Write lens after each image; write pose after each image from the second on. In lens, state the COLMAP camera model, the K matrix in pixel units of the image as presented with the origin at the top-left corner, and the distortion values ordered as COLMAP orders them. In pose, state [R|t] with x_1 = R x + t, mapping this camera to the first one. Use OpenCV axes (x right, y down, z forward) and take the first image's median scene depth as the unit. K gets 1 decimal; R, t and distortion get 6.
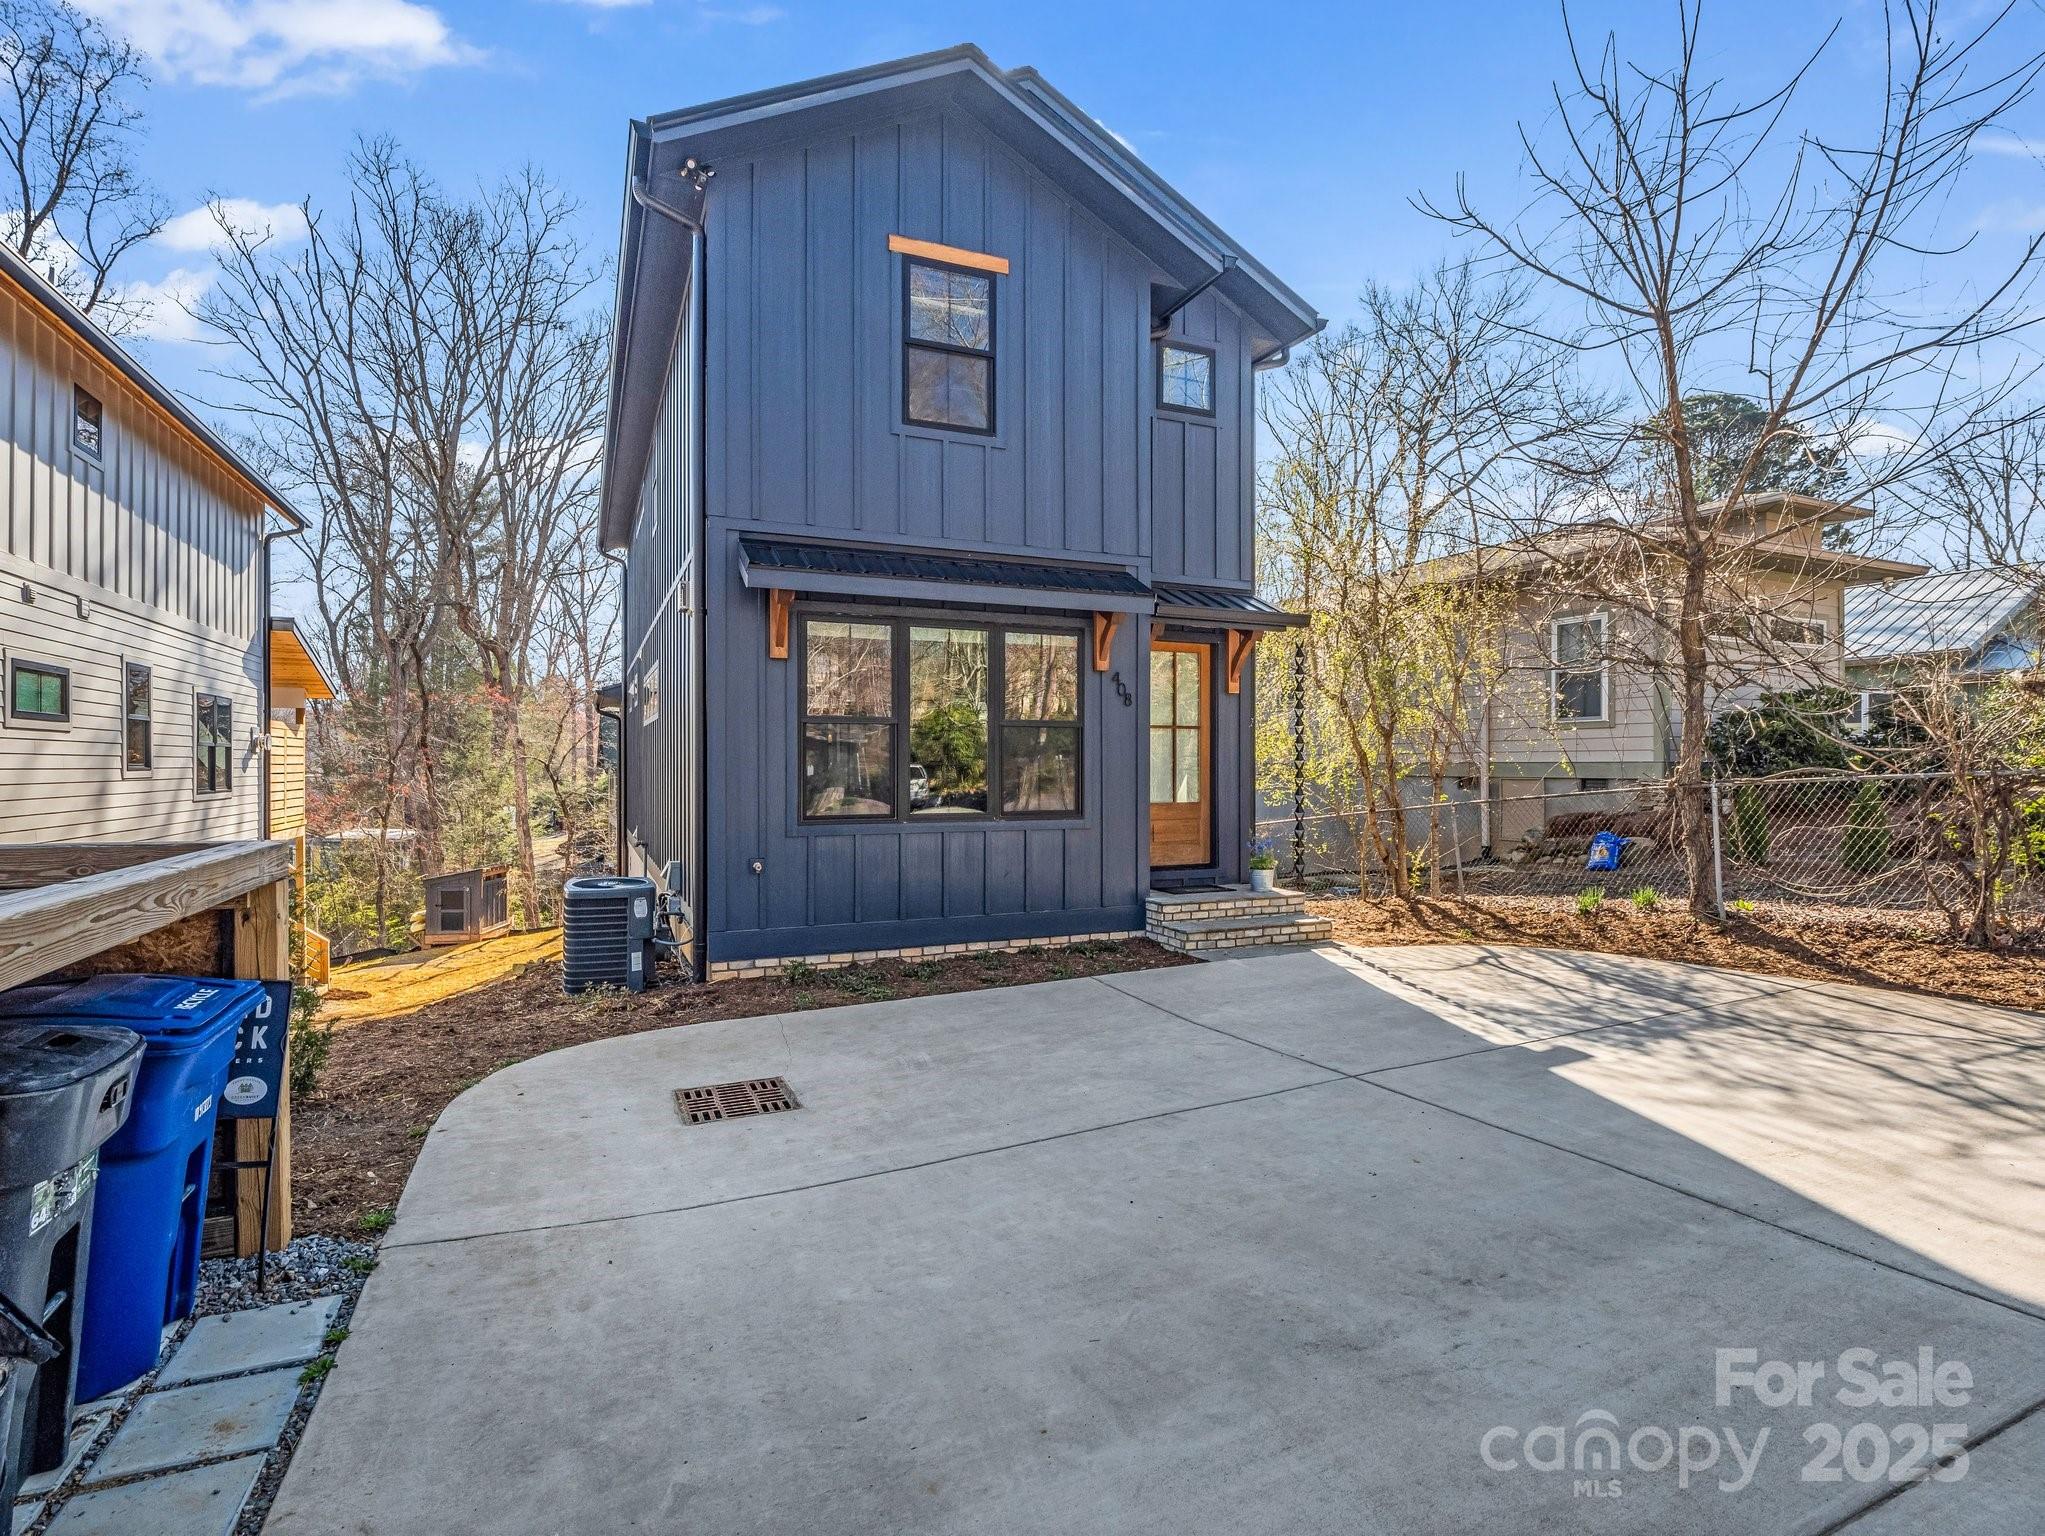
lens RADIAL K [[1035.8, 0, 1013.1], [0, 1035.8, 758.8], [0, 0, 1]] dist [-0.017437, -0.000553]
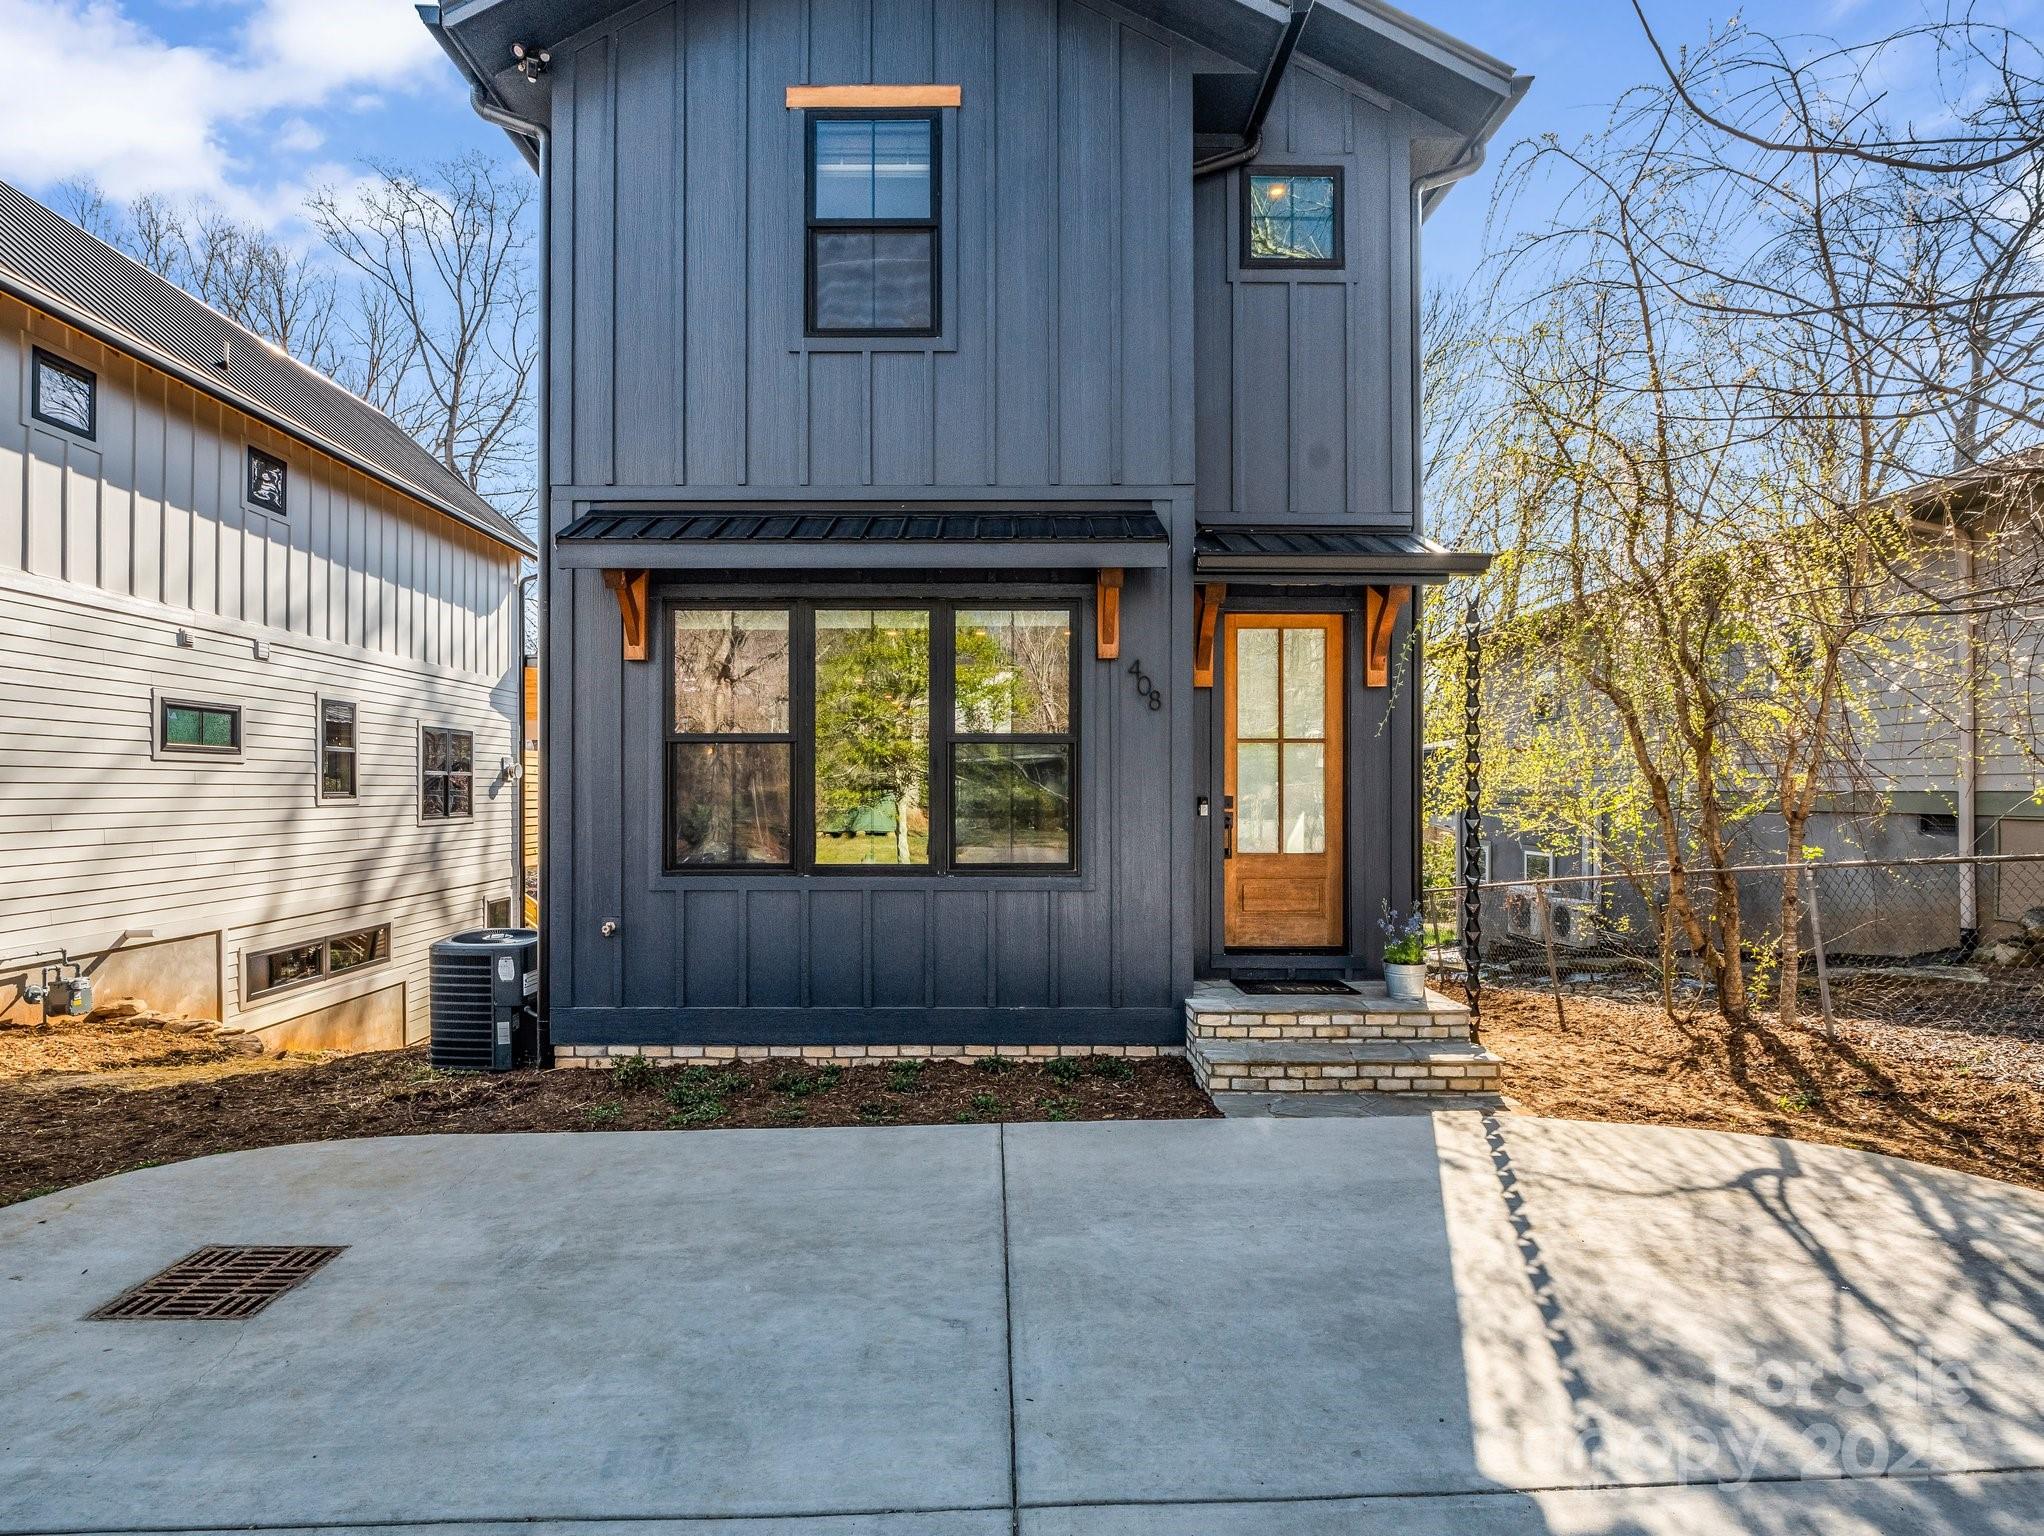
lens RADIAL K [[1035.3, 0, 1024.1], [0, 1035.3, 779.1], [0, 0, 1]] dist [-0.017437, -0.000553]
pose [[0.913096, -0.003855, -0.407727, 0.308763], [0.002591, 0.999990, -0.003652, -0.003612], [0.407737, 0.002278, 0.913096, 0.357512]]
